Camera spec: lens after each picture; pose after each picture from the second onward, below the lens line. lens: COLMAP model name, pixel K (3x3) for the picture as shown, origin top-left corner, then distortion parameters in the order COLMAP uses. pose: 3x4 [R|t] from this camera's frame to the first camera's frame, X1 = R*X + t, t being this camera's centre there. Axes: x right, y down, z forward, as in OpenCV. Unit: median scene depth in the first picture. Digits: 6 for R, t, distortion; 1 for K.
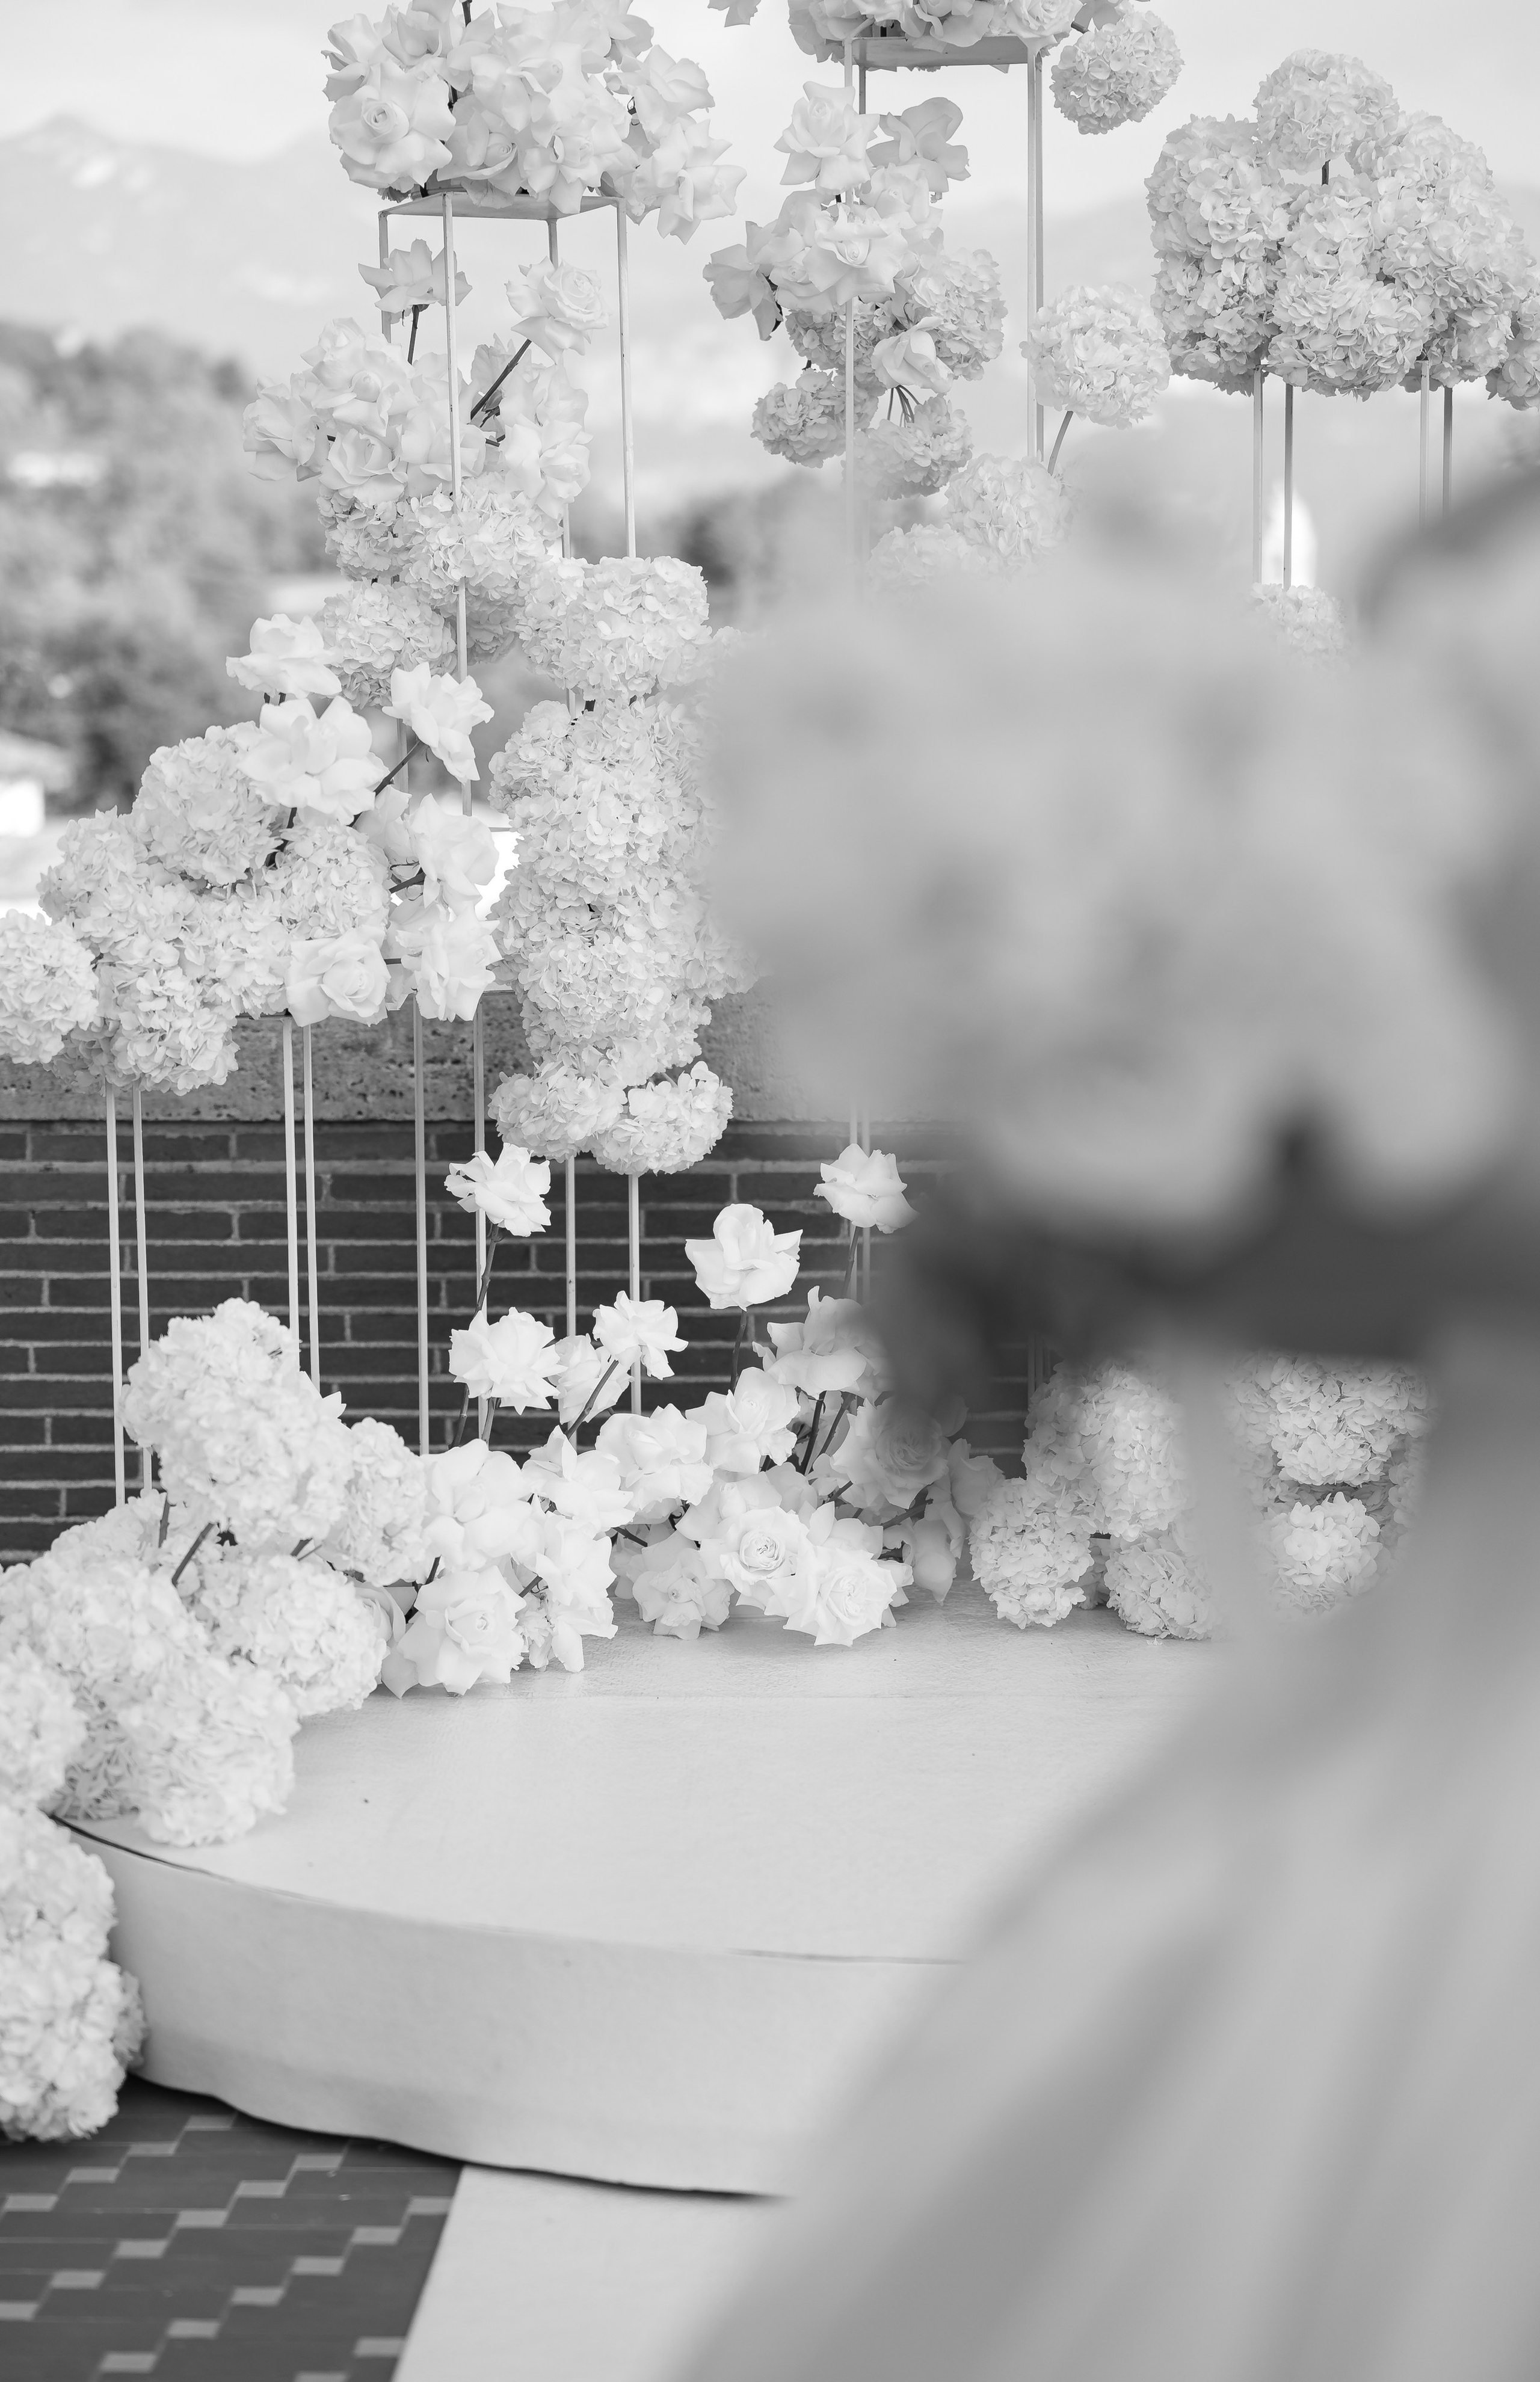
lens RADIAL K [[4675.0, 0, 731.8], [0, 4675.0, 1197.6], [0, 0, 1]] dist [0.016040, -0.045814]
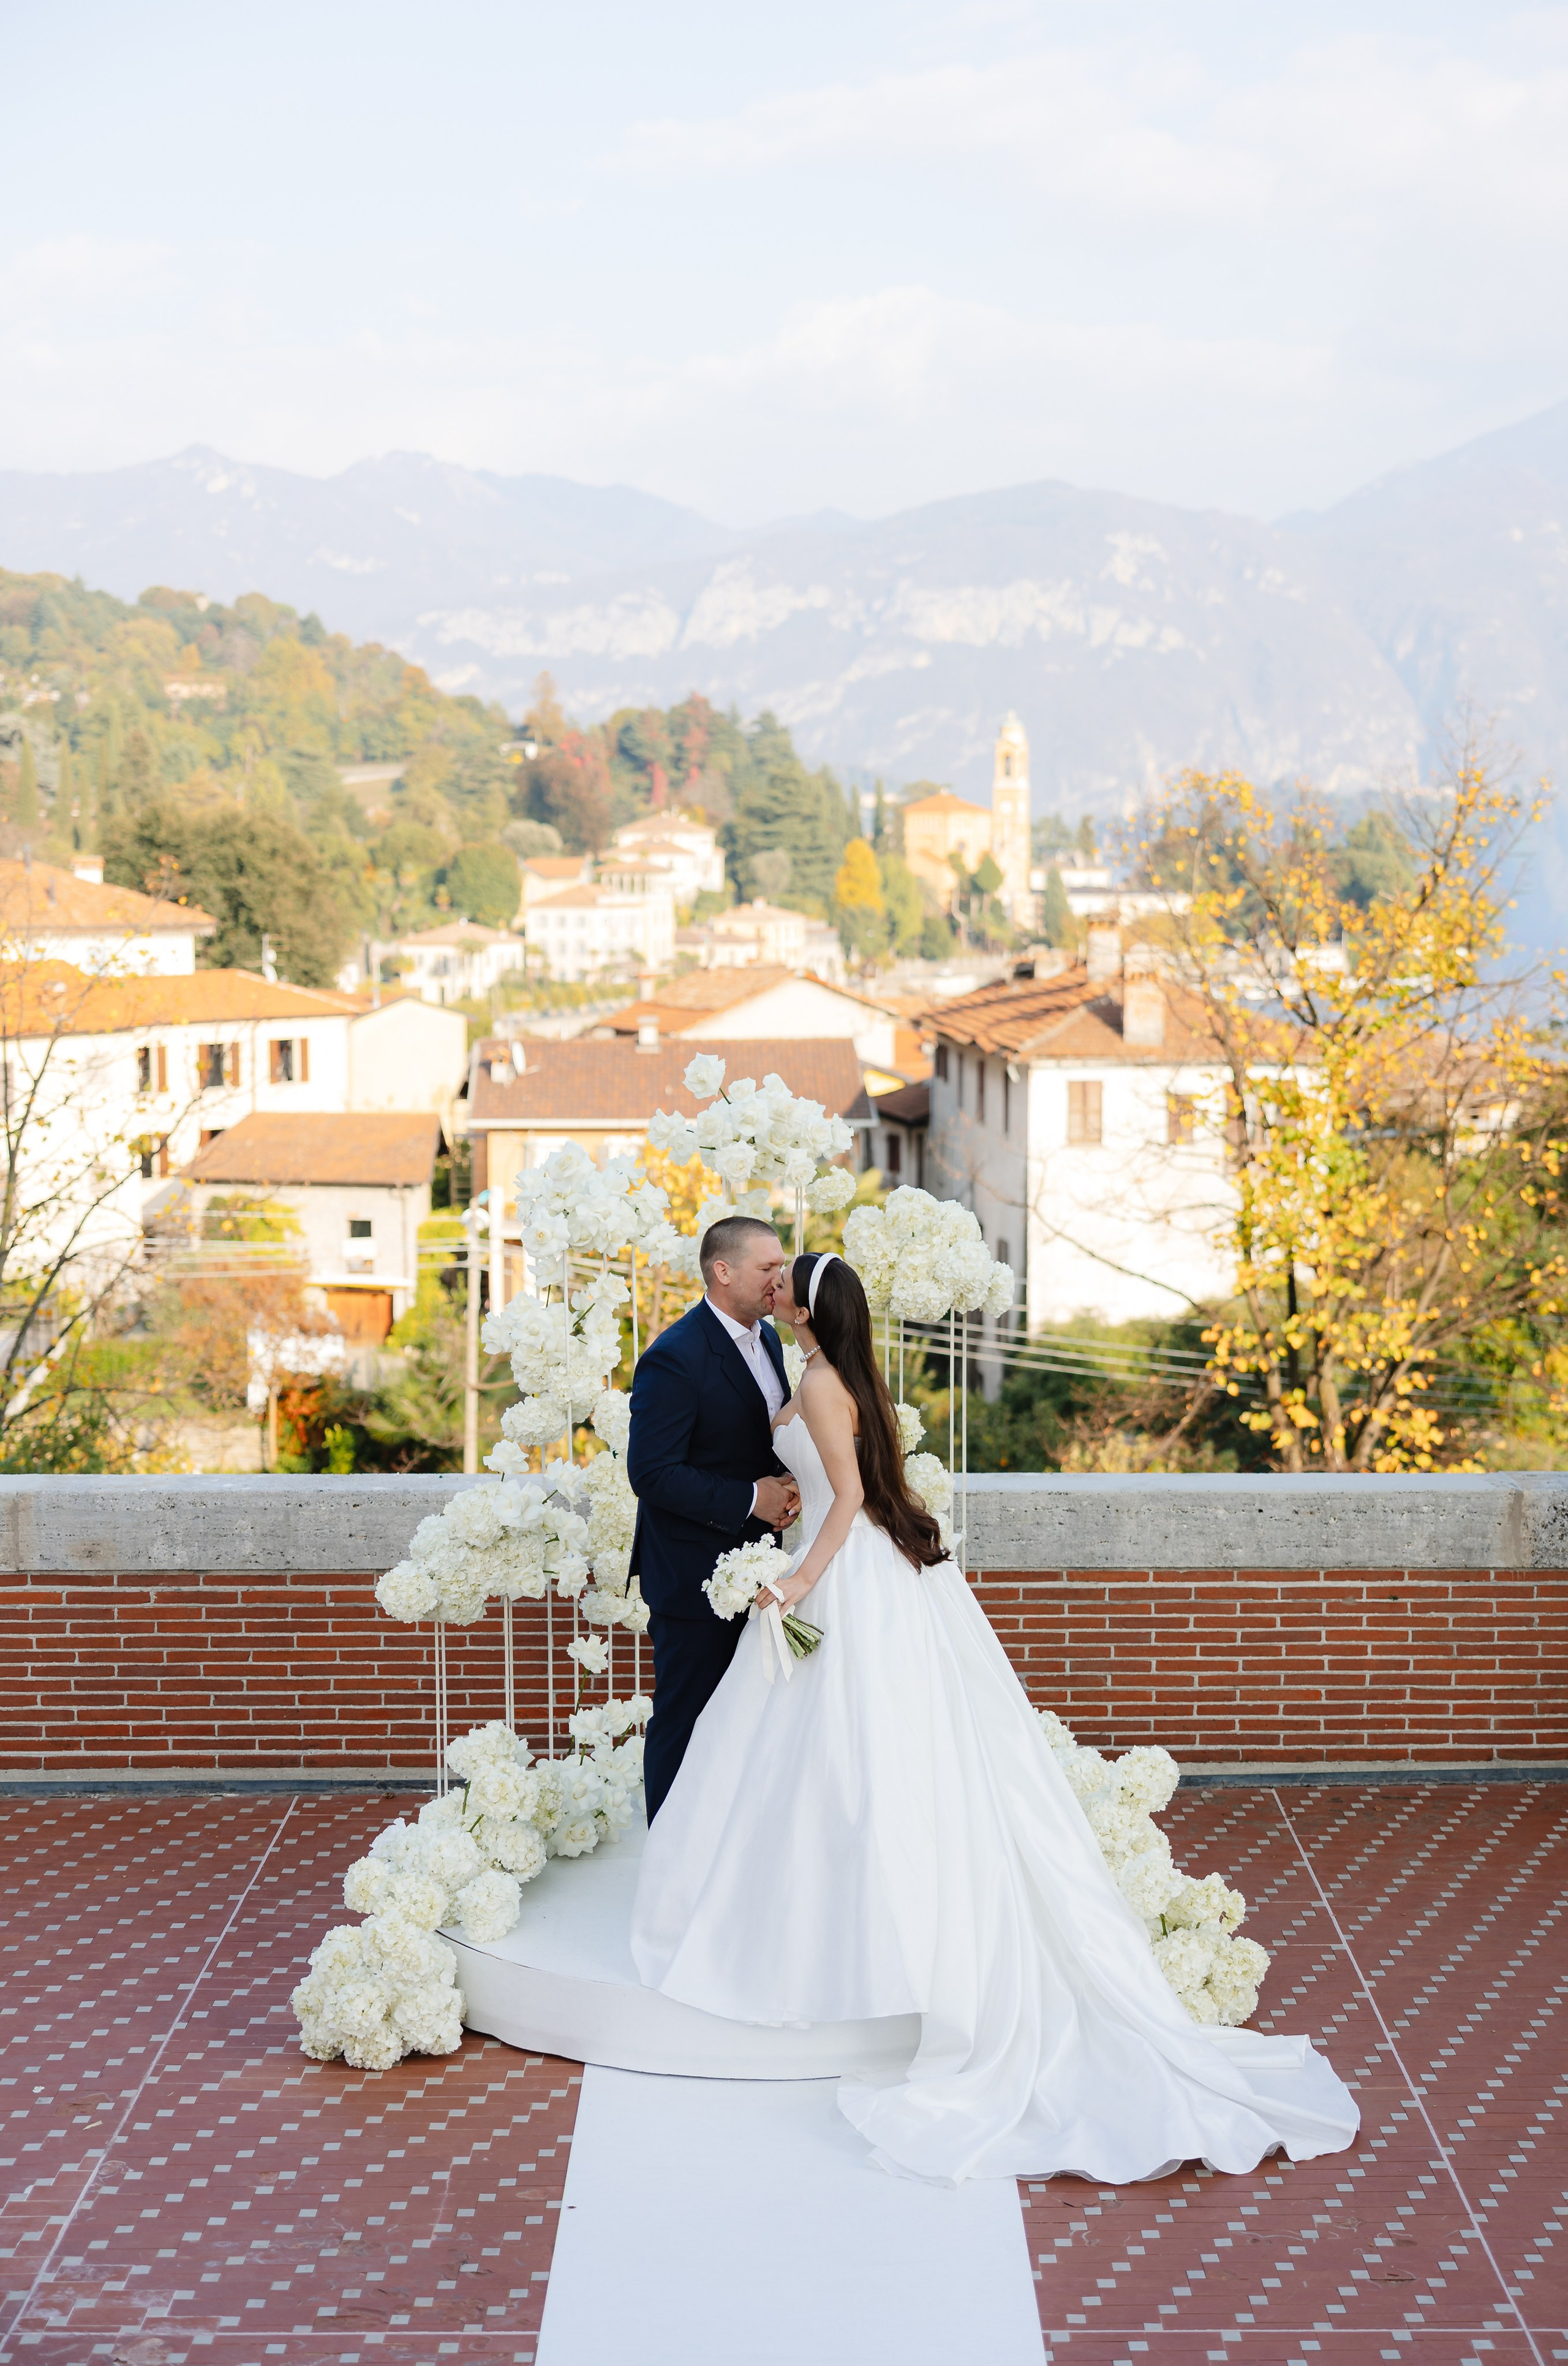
lens RADIAL K [[3150.0, 0, 855.9], [0, 3150.0, 1176.7], [0, 0, 1]] dist [0.005599, 0.023838]
pose [[0.997788, 0.000455, 0.066469, -0.017731], [-0.000901, 0.999977, 0.006682, -0.275510], [-0.066464, -0.006727, 0.997766, -0.731616]]
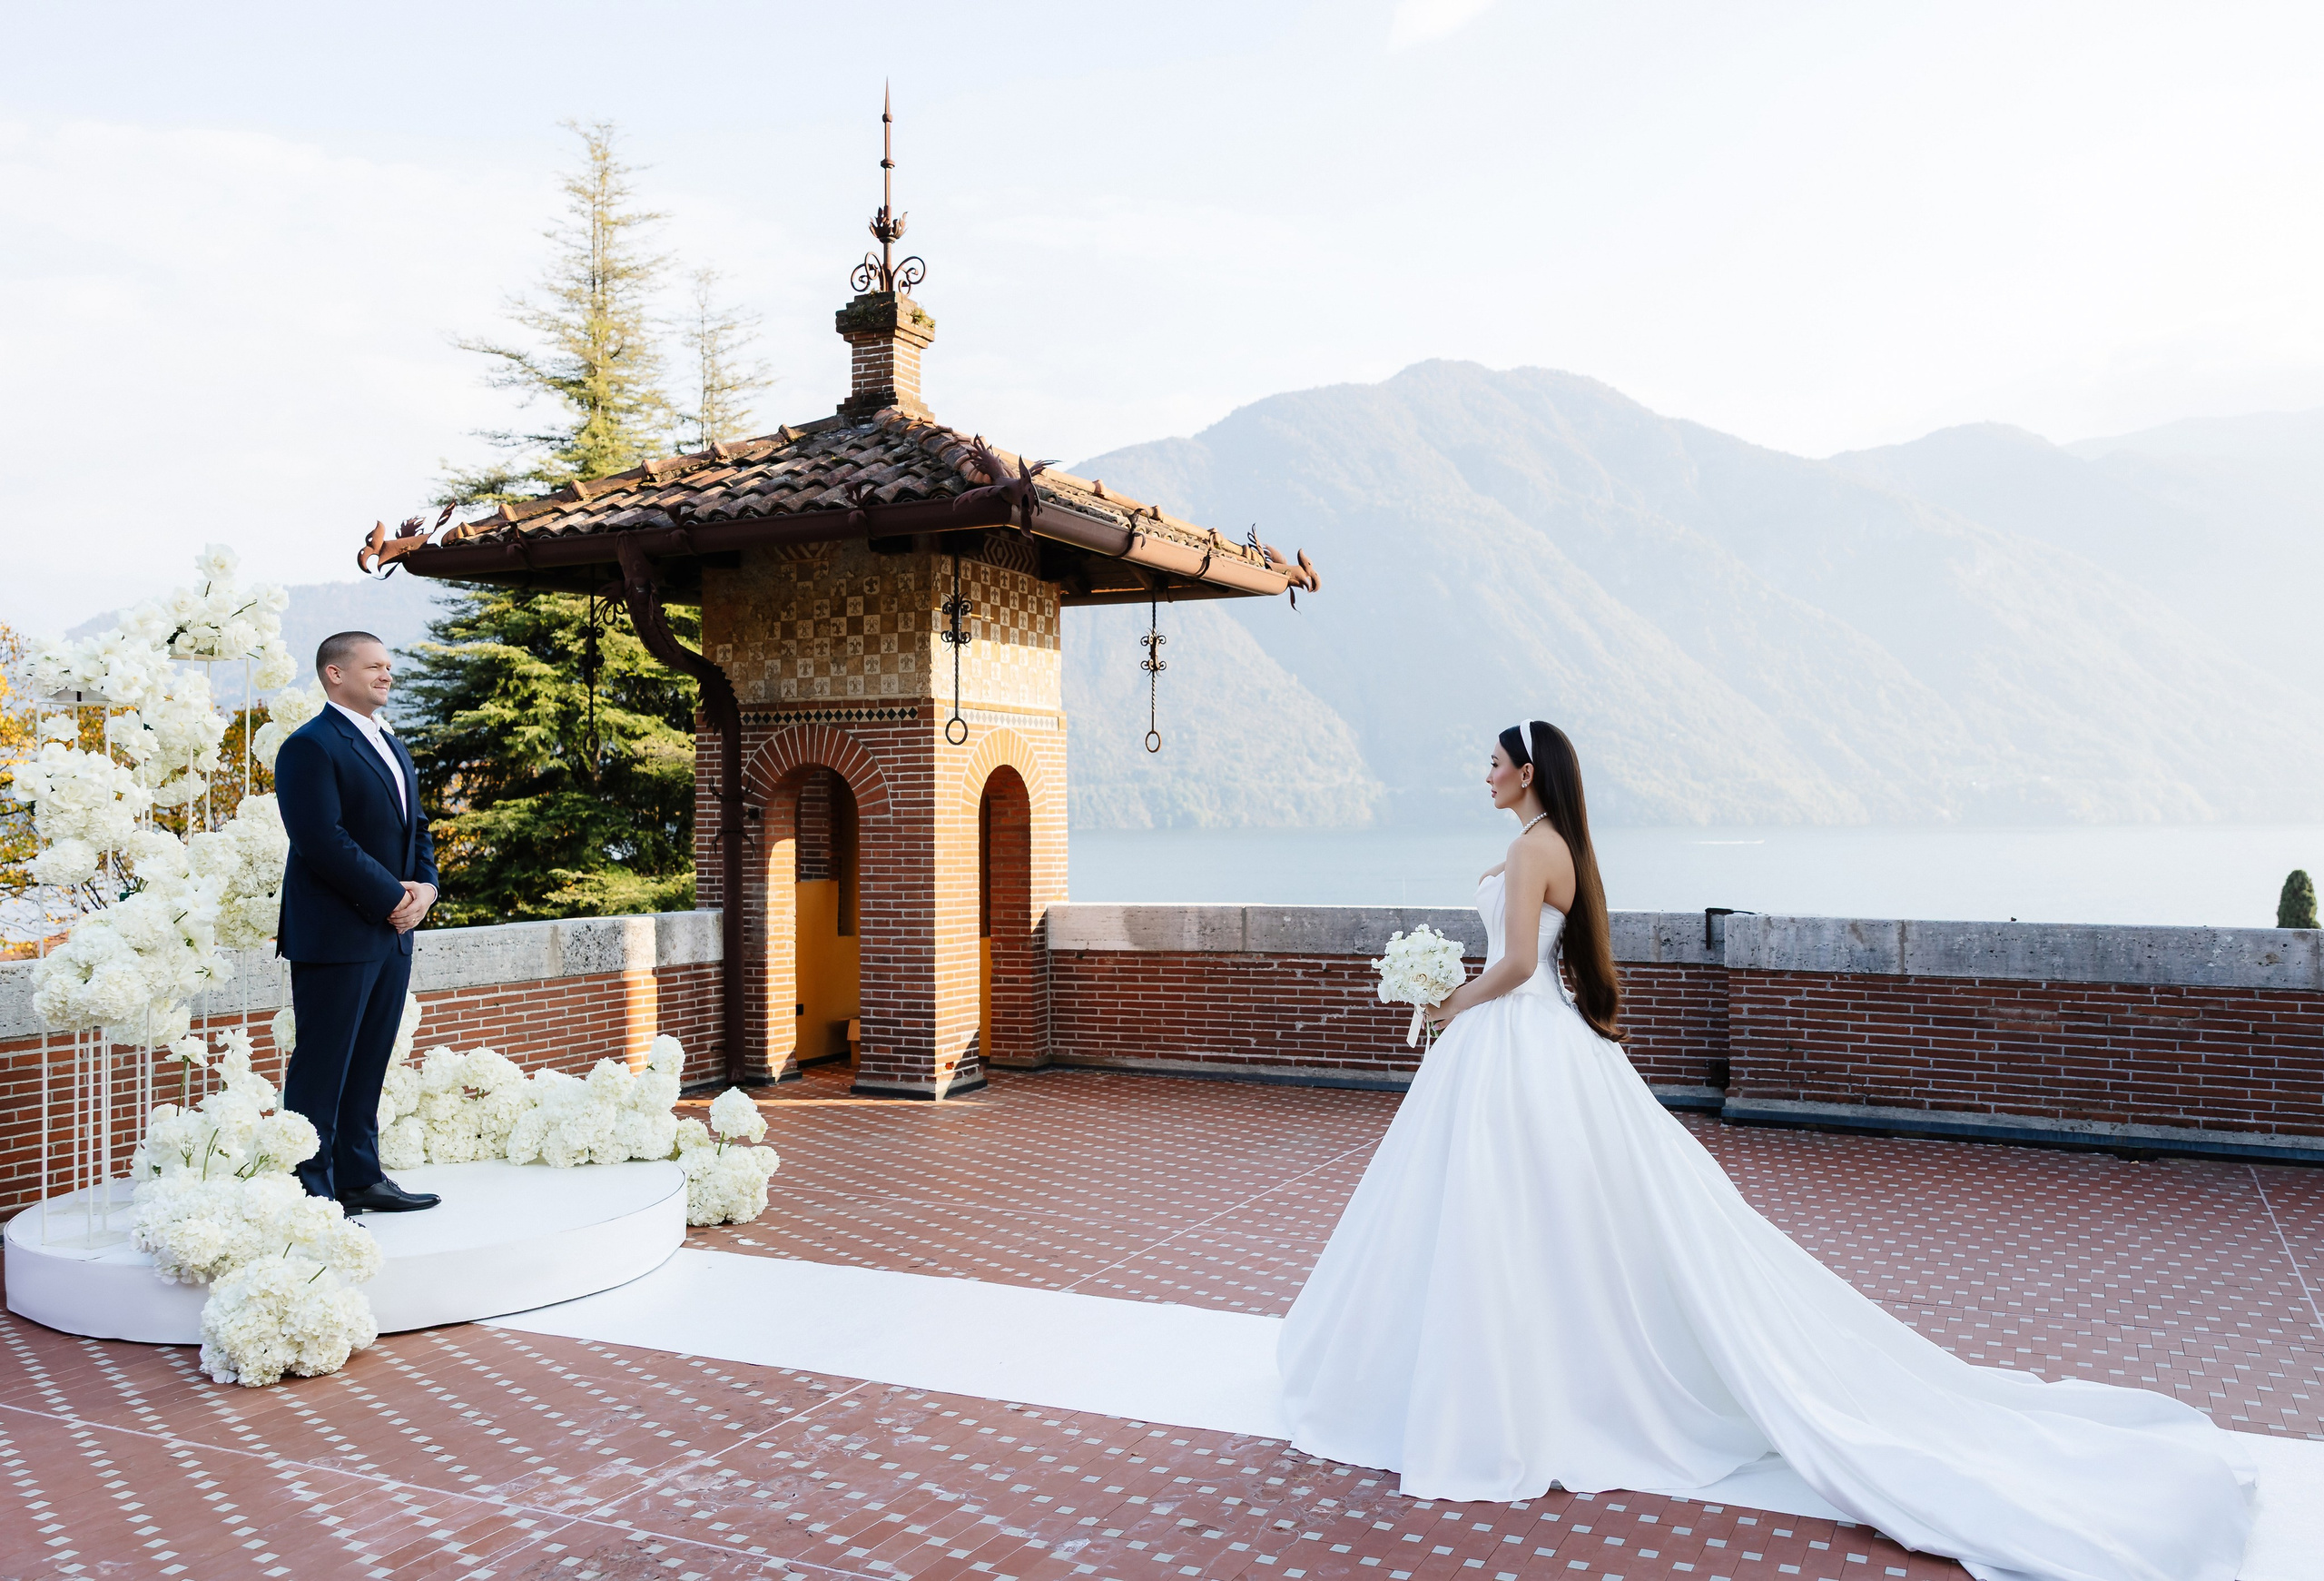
lens RADIAL K [[1900.4, 0, 1212.3], [0, 1900.4, 758.7], [0, 0, 1]] dist [-0.002012, 0.006140]
pose [[0.362640, 0.028752, 0.931486, -0.913167], [0.099211, 0.992653, -0.069264, -0.037082], [-0.926633, 0.117531, 0.357123, -0.023261]]
